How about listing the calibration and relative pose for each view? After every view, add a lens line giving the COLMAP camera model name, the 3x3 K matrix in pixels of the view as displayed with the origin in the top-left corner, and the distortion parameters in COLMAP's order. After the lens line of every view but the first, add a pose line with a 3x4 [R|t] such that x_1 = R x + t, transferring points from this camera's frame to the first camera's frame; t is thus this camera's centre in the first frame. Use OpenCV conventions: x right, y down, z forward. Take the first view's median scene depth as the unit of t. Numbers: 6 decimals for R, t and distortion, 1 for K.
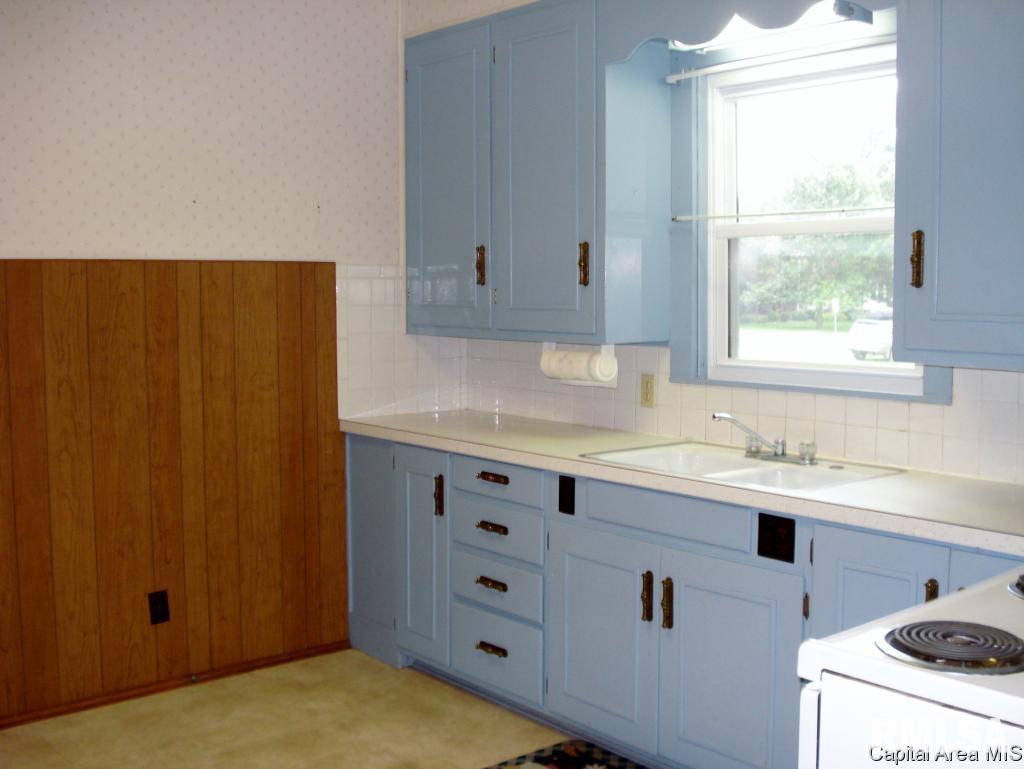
lens RADIAL K [[1175.1, 0, 514.7], [0, 1175.1, 384.1], [0, 0, 1]] dist [-0.087547, 0.000000]
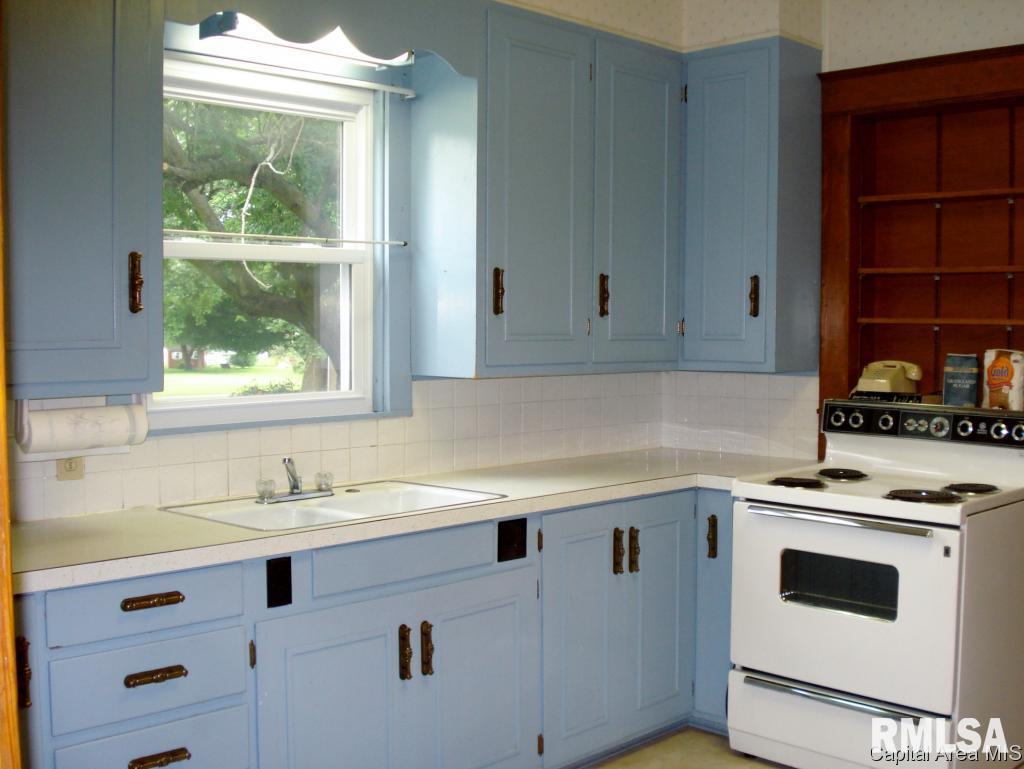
lens RADIAL K [[1175.1, 0, 514.5], [0, 1175.1, 385.0], [0, 0, 1]] dist [-0.087547, 0.000000]
pose [[-0.092236, -0.057812, 0.994058, -0.807452], [0.079611, 0.994689, 0.065236, -0.081182], [-0.992550, 0.085154, -0.087143, 0.995832]]
